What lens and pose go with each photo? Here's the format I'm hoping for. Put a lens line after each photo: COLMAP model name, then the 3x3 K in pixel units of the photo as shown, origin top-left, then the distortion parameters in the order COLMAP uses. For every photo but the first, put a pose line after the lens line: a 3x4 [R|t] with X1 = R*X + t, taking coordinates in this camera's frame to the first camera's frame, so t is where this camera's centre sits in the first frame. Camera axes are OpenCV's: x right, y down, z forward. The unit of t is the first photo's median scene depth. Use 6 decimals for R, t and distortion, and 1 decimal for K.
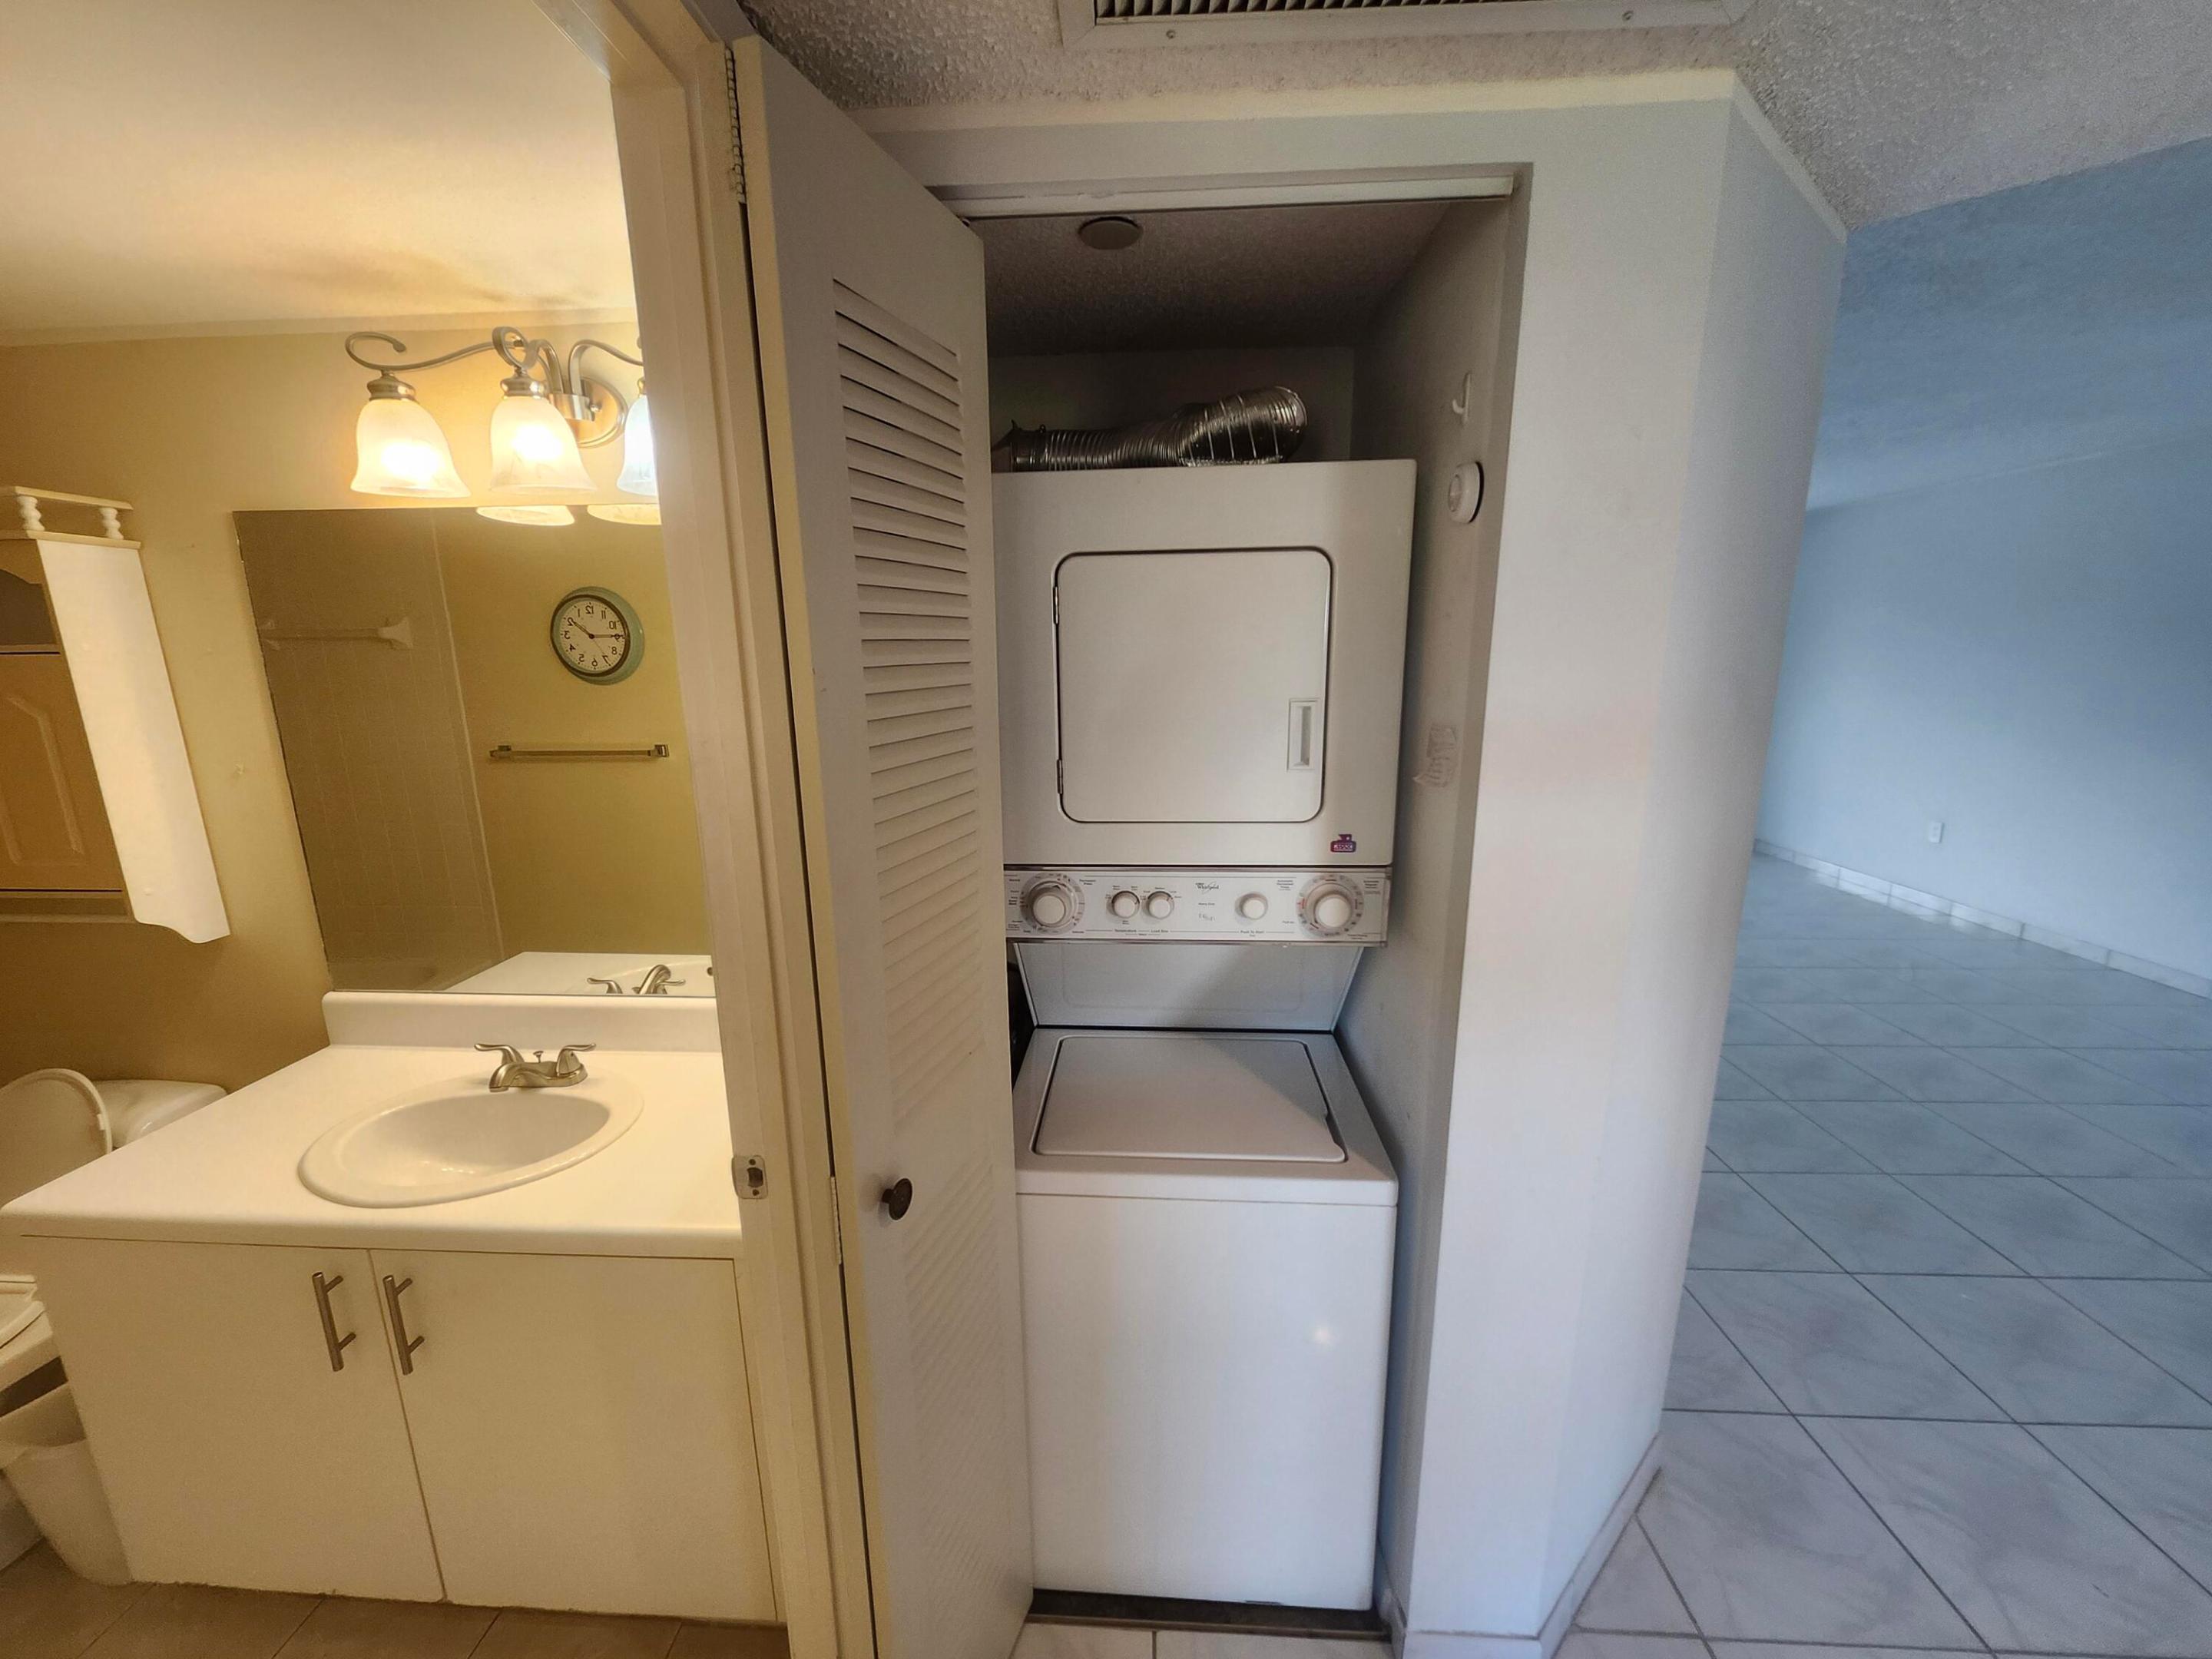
lens RADIAL K [[864.1, 0, 1087.2], [0, 864.1, 843.6], [0, 0, 1]] dist [0.001134, -0.000410]
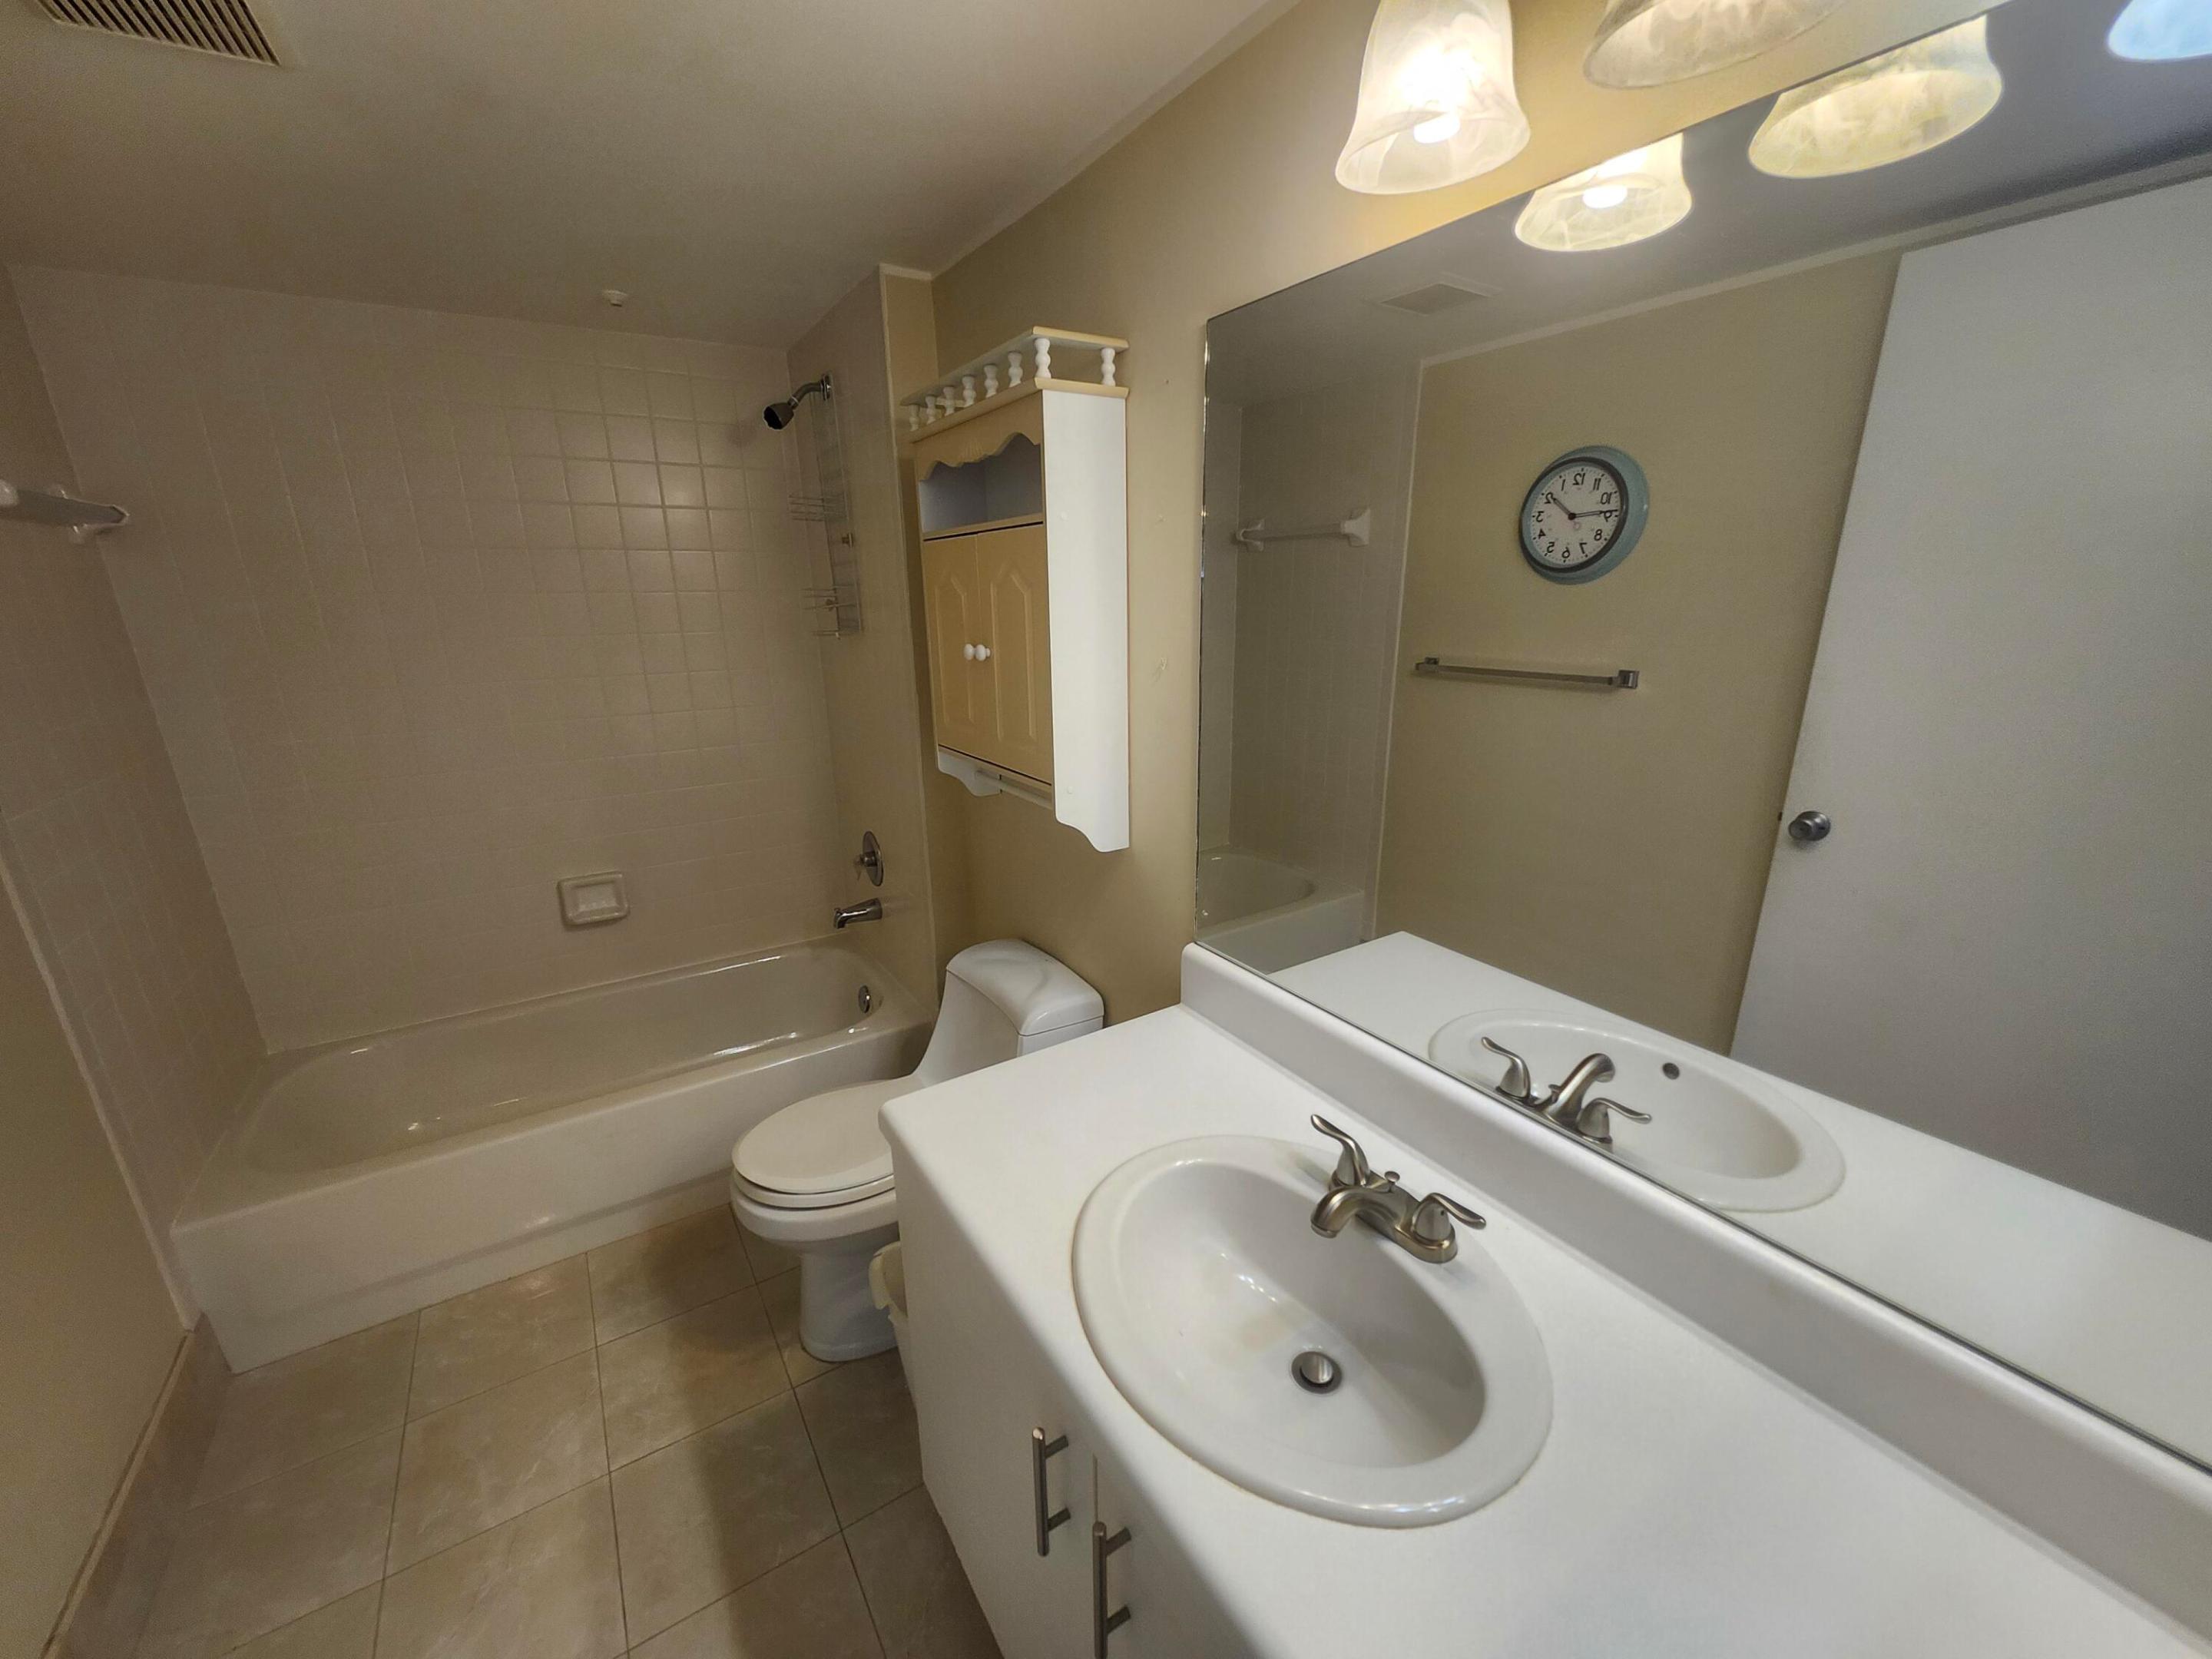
lens RADIAL K [[864.1, 0, 1085.4], [0, 864.1, 852.8], [0, 0, 1]] dist [0.001134, -0.000410]
pose [[0.579055, 0.239192, -0.779412, -0.240121], [-0.162628, 0.970670, 0.177064, -0.032713], [0.798904, 0.024224, 0.600970, 0.324663]]
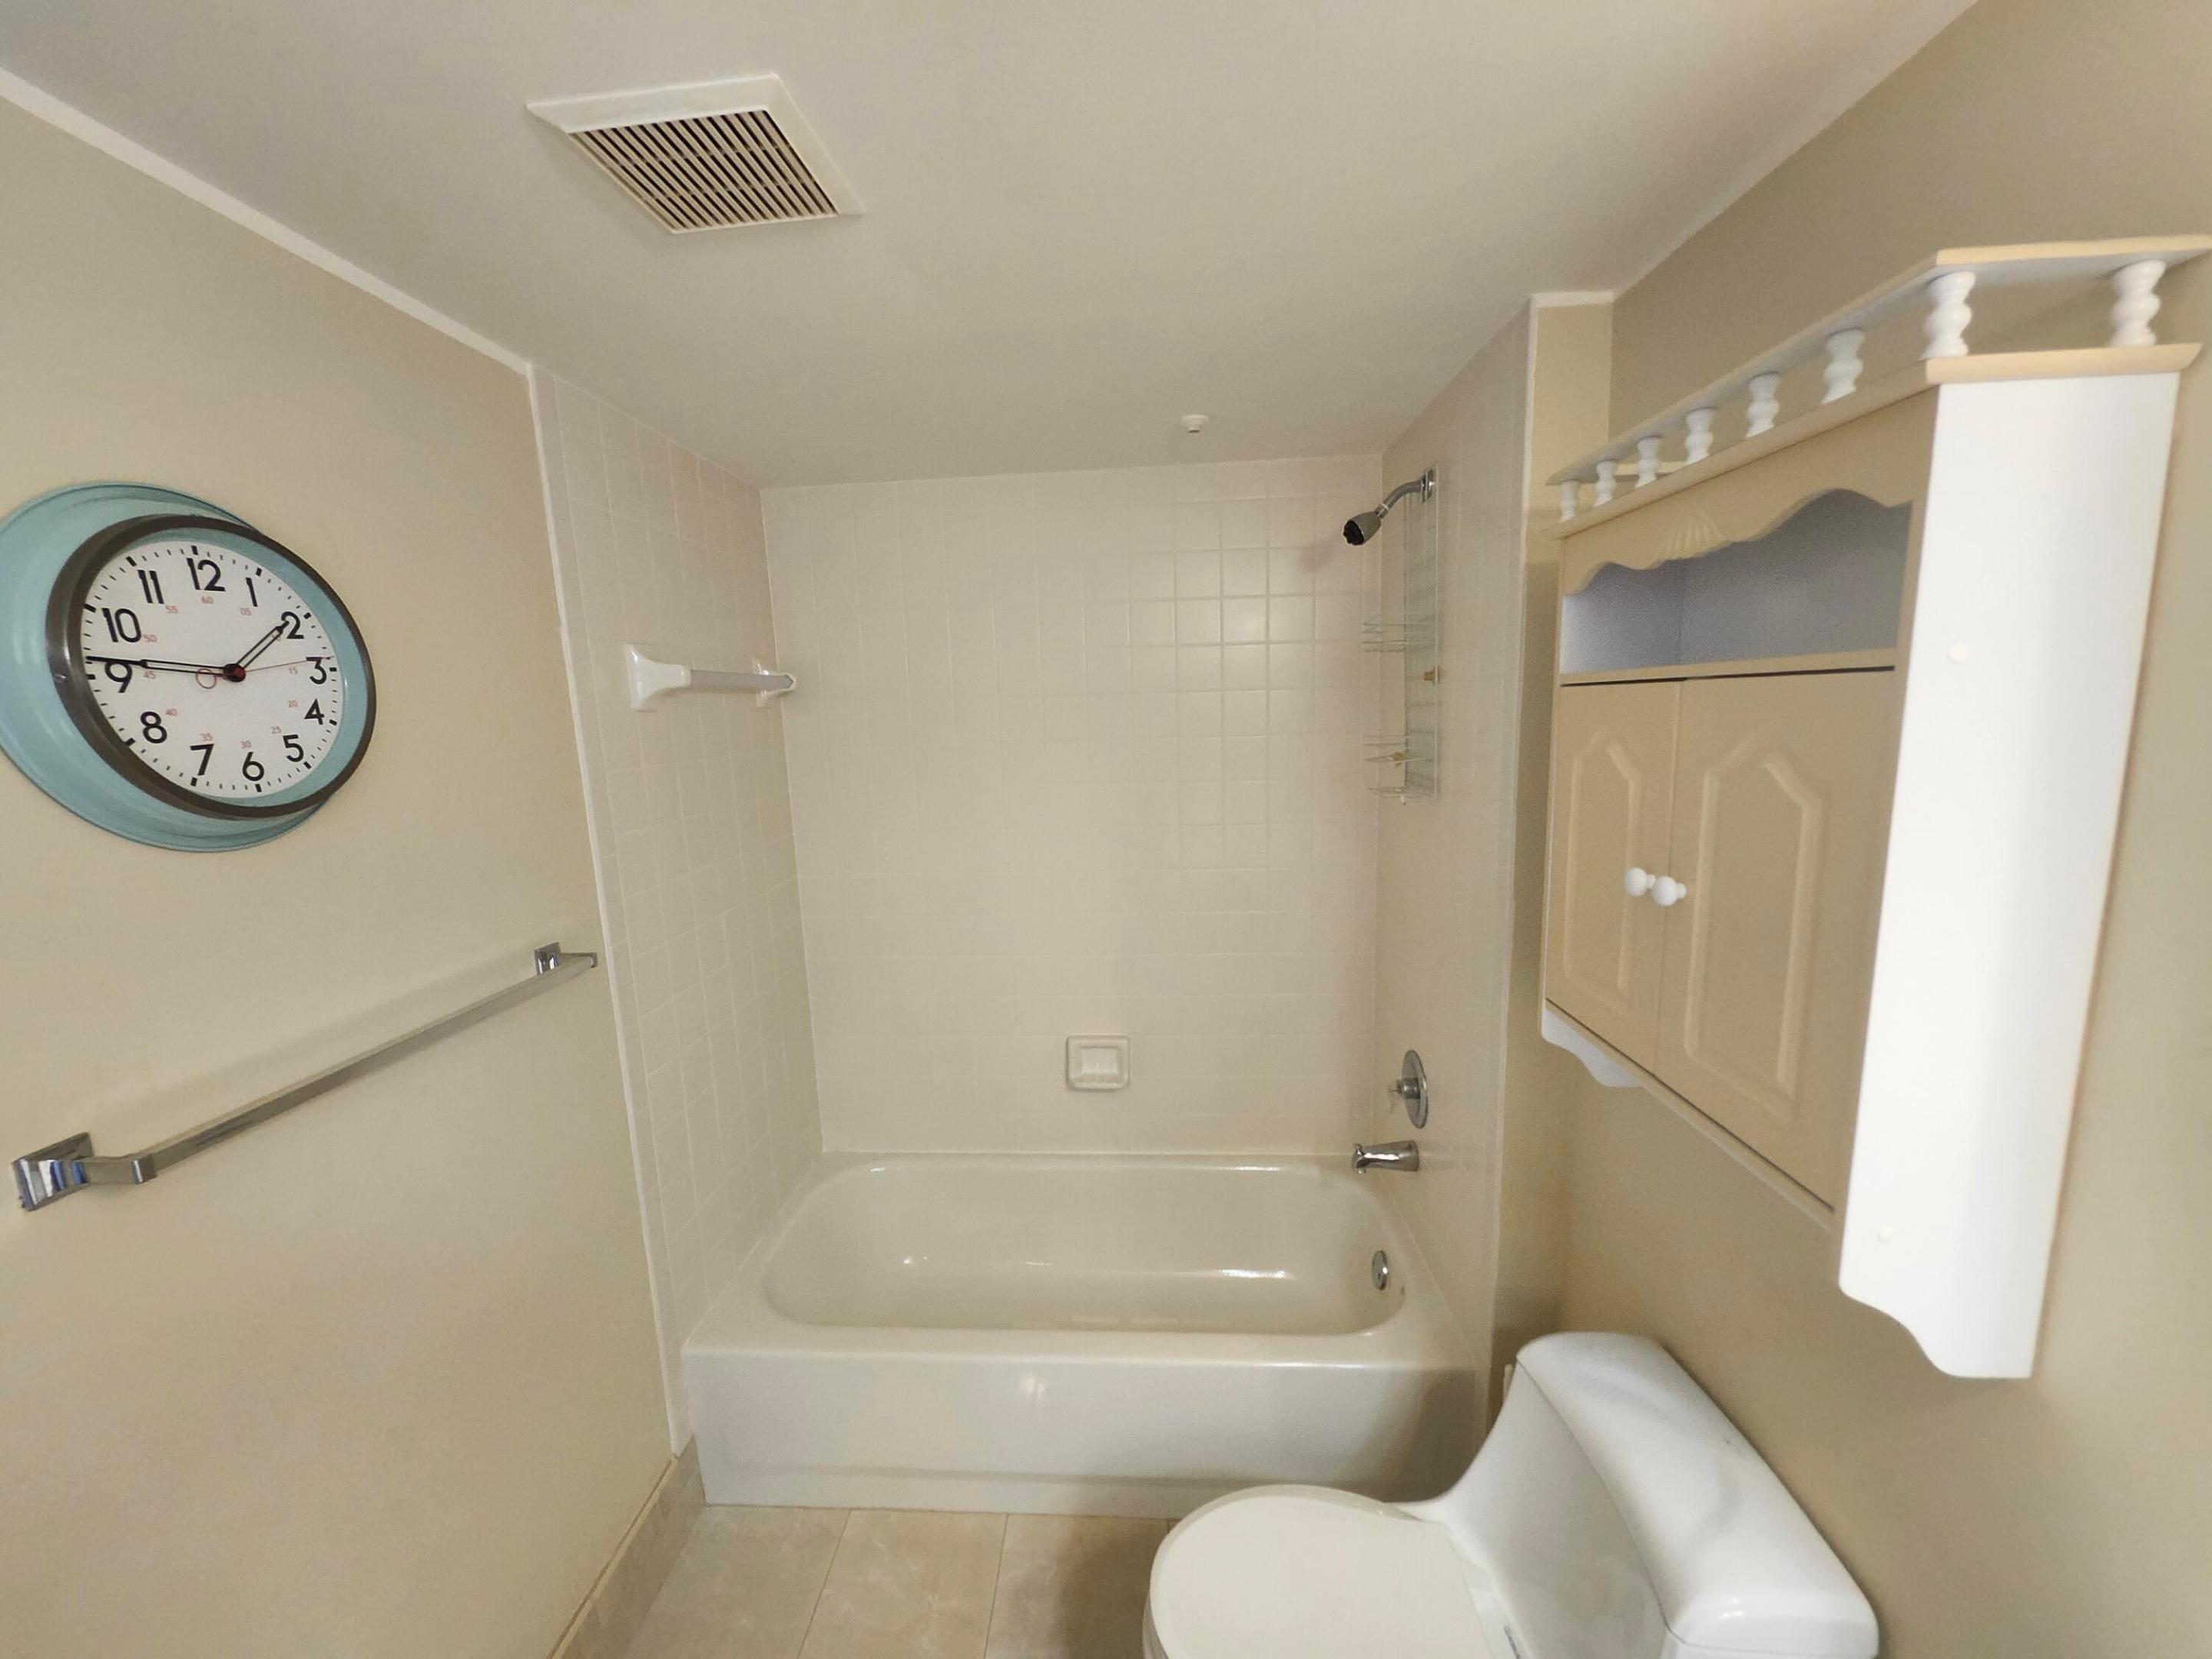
lens RADIAL K [[864.1, 0, 1097.4], [0, 864.1, 850.7], [0, 0, 1]] dist [0.001134, -0.000410]
pose [[0.007582, 0.172898, -0.984911, -0.503357], [-0.179228, 0.969224, 0.168764, -0.089965], [0.983778, 0.175244, 0.038337, 0.408758]]
